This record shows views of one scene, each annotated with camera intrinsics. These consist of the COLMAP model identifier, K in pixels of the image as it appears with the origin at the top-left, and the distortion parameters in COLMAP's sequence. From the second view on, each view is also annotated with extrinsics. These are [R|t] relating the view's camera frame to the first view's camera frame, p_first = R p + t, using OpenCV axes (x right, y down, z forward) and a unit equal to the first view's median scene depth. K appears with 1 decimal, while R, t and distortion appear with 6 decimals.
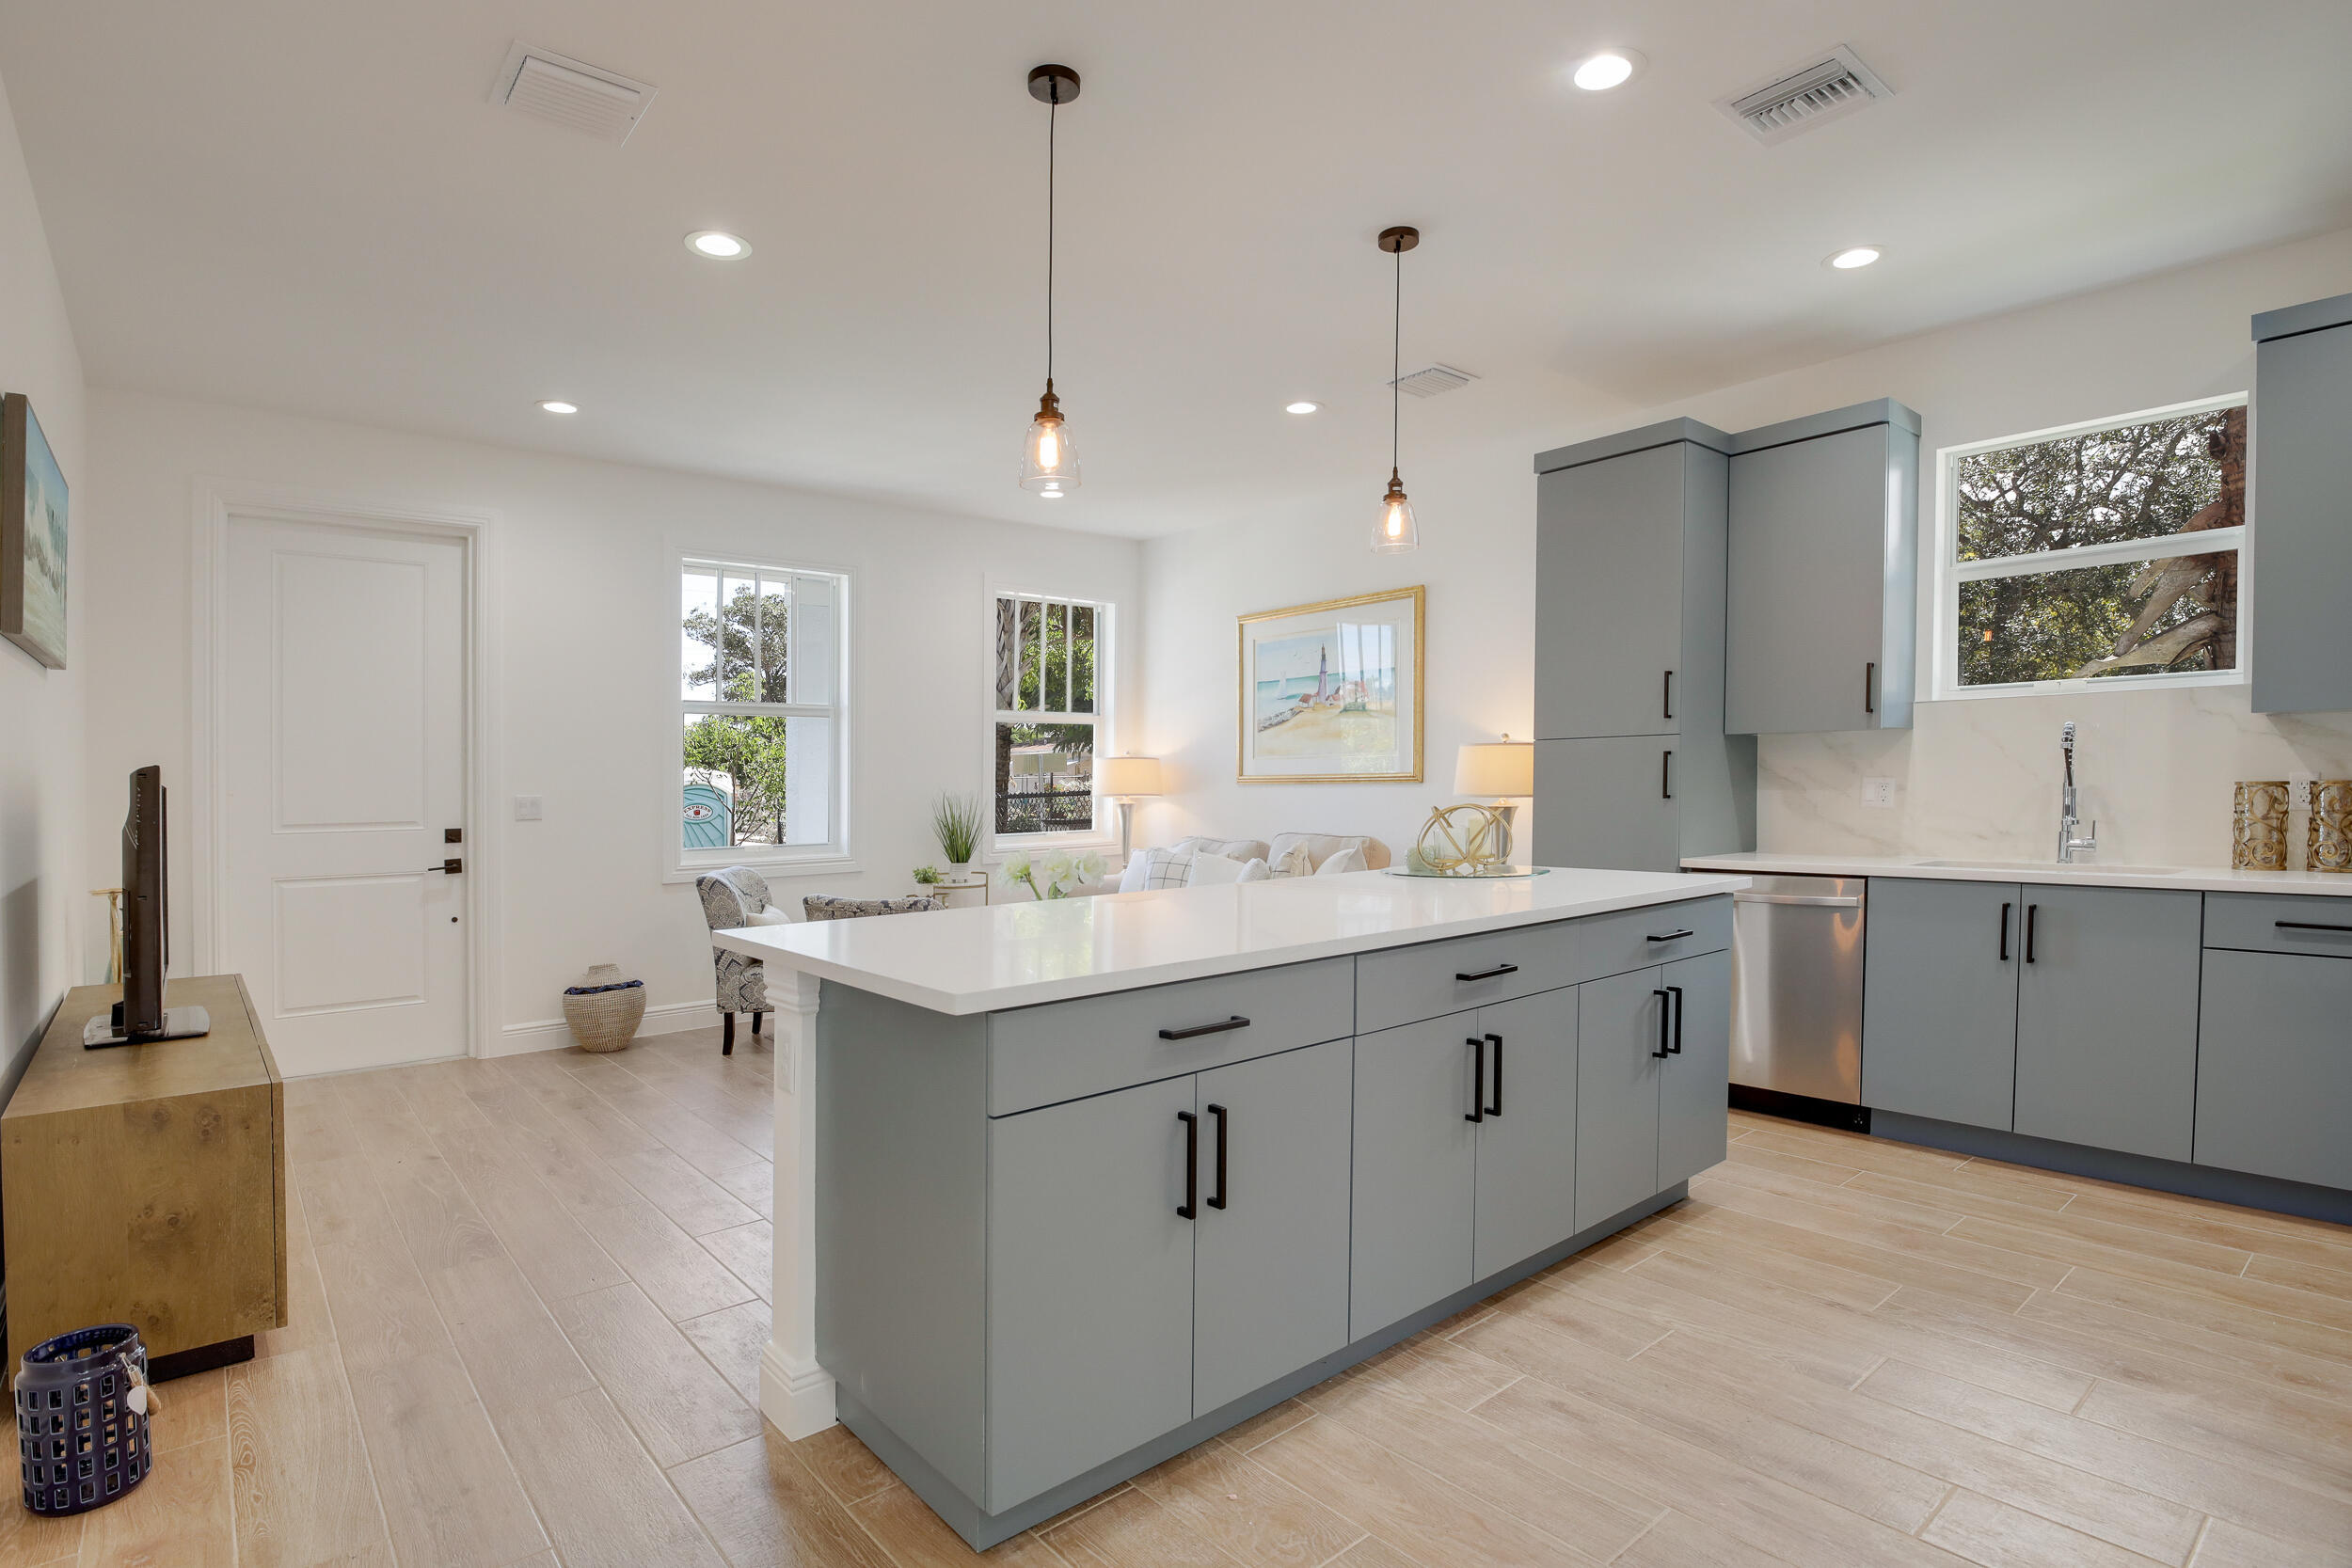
lens RADIAL K [[1125.7, 0, 1211.3], [0, 1125.7, 876.4], [0, 0, 1]] dist [-0.014965, -0.000438]
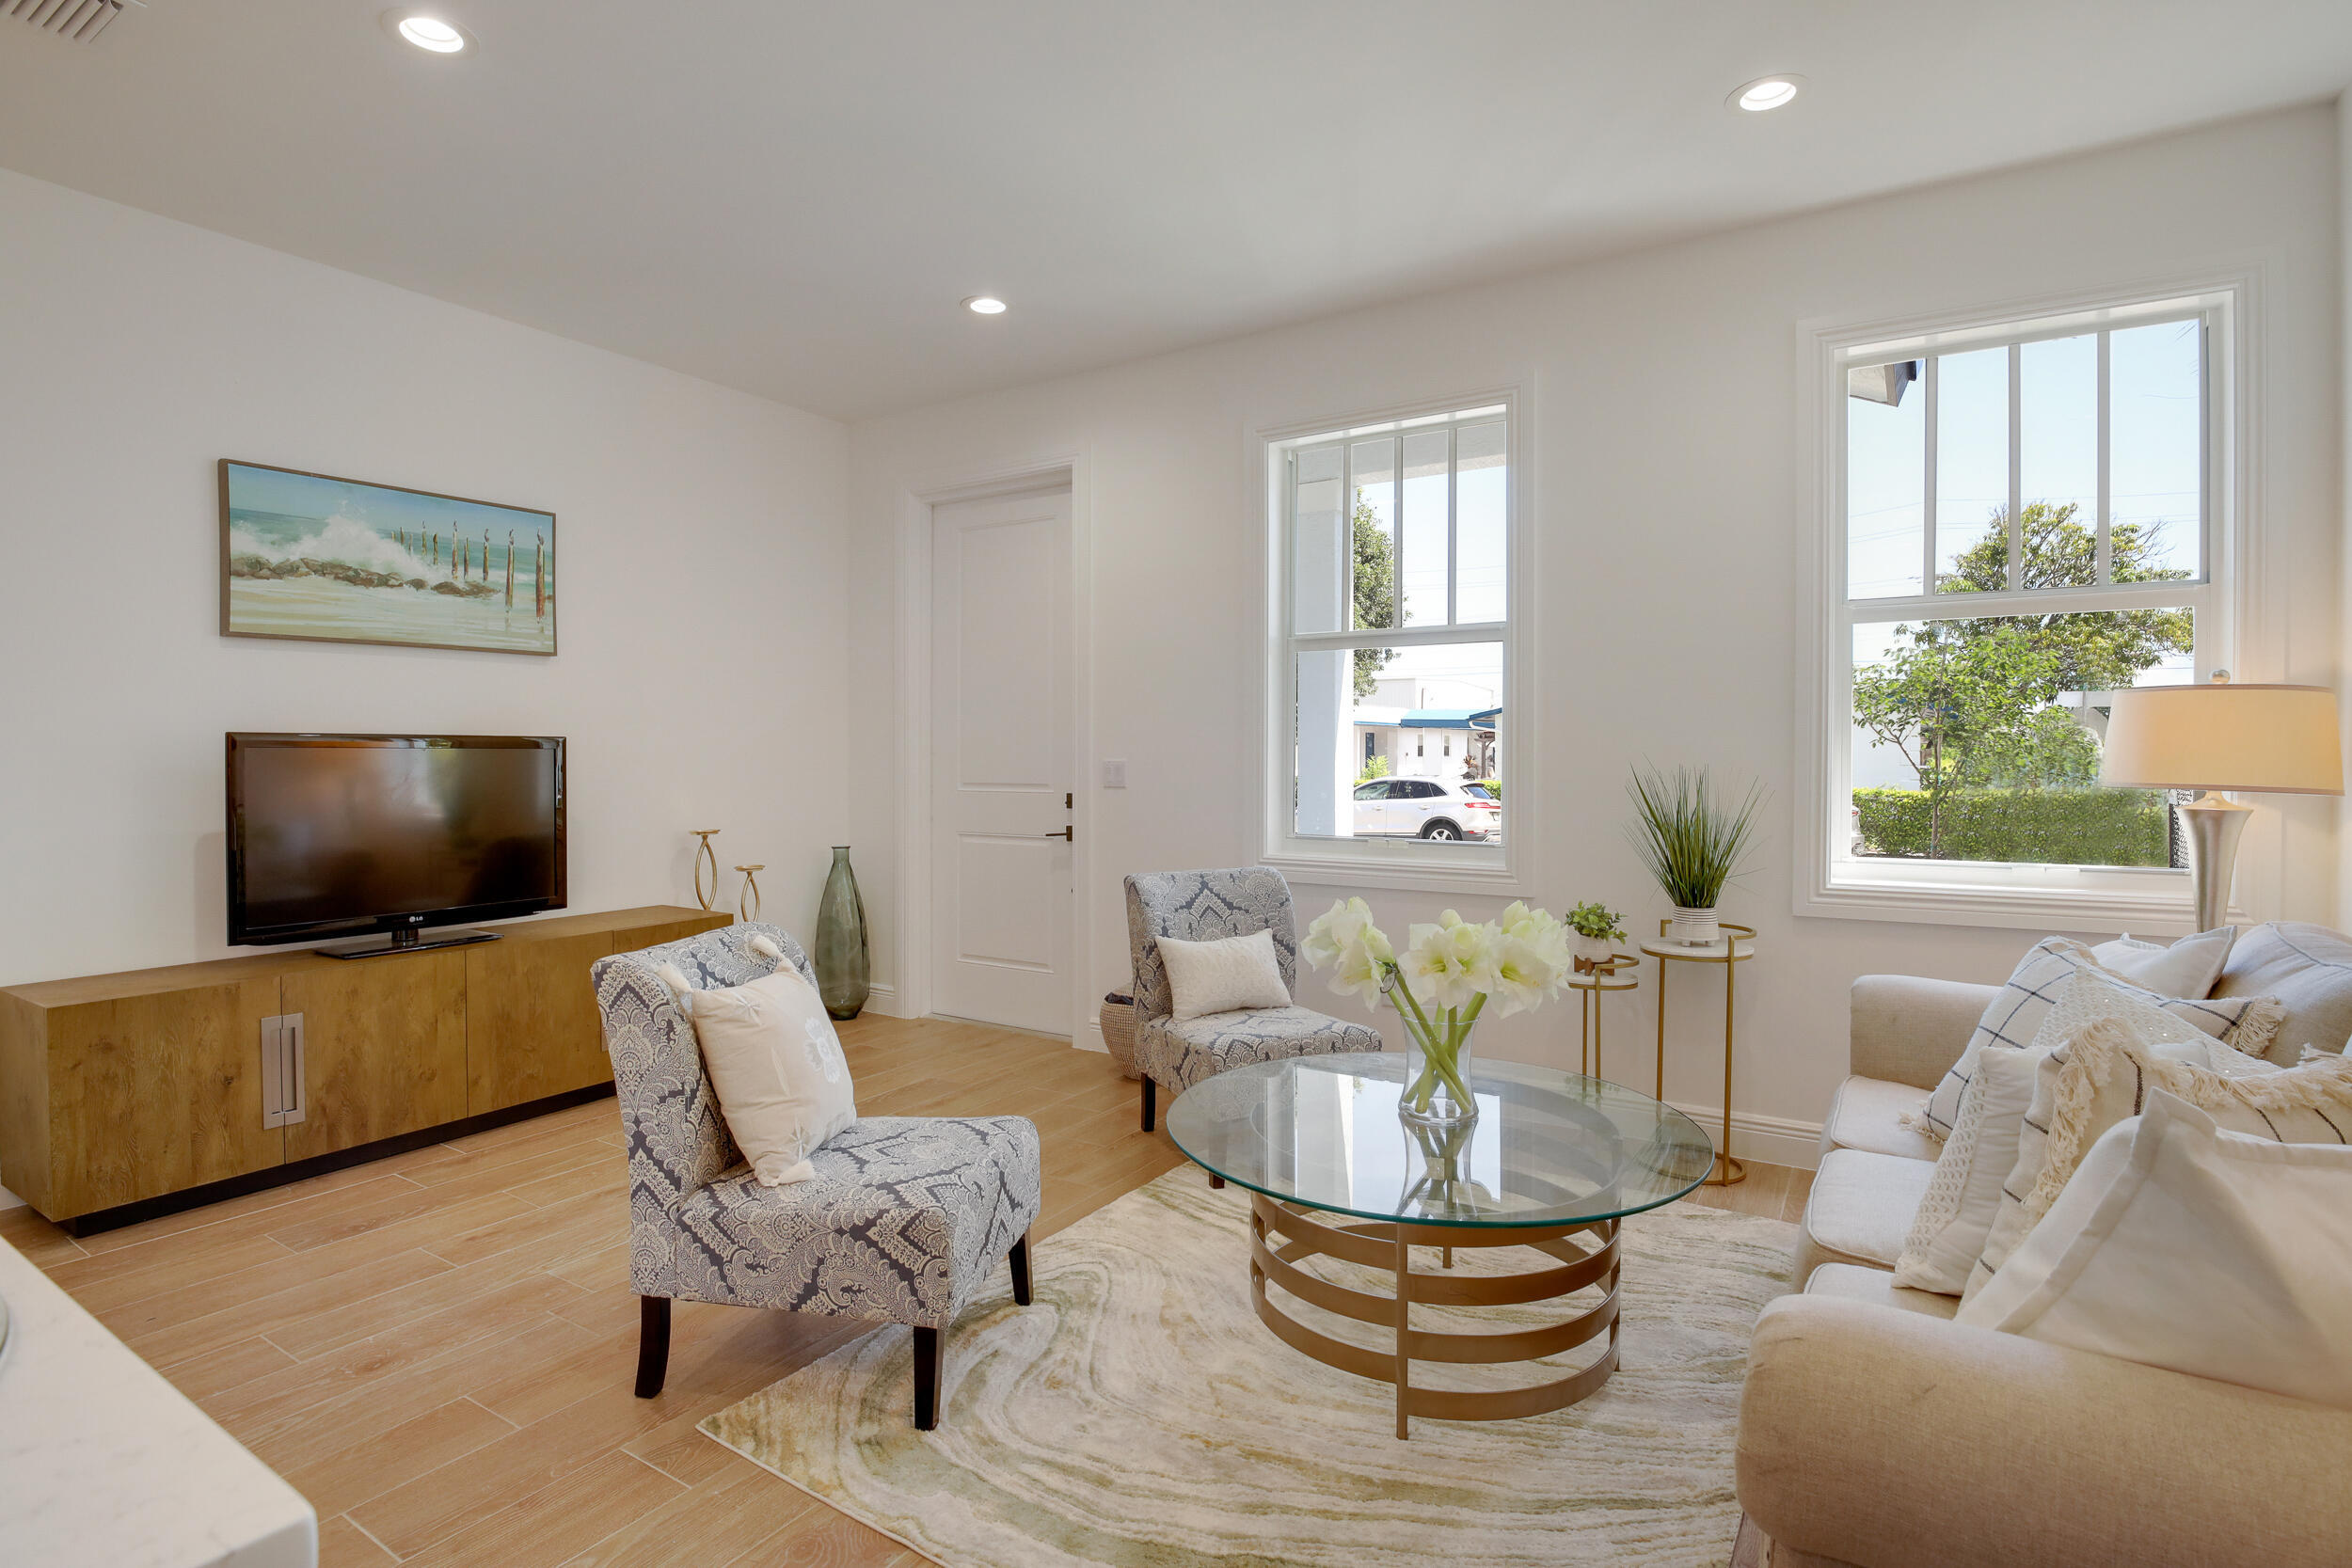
lens RADIAL K [[1161.1, 0, 1161.3], [0, 1161.1, 787.3], [0, 0, 1]] dist [-0.018973, -0.000261]
pose [[0.274871, 0.042996, -0.960519, 0.410660], [-0.083323, 0.996306, 0.020753, -0.113316], [0.957864, 0.074329, 0.277438, 1.234355]]
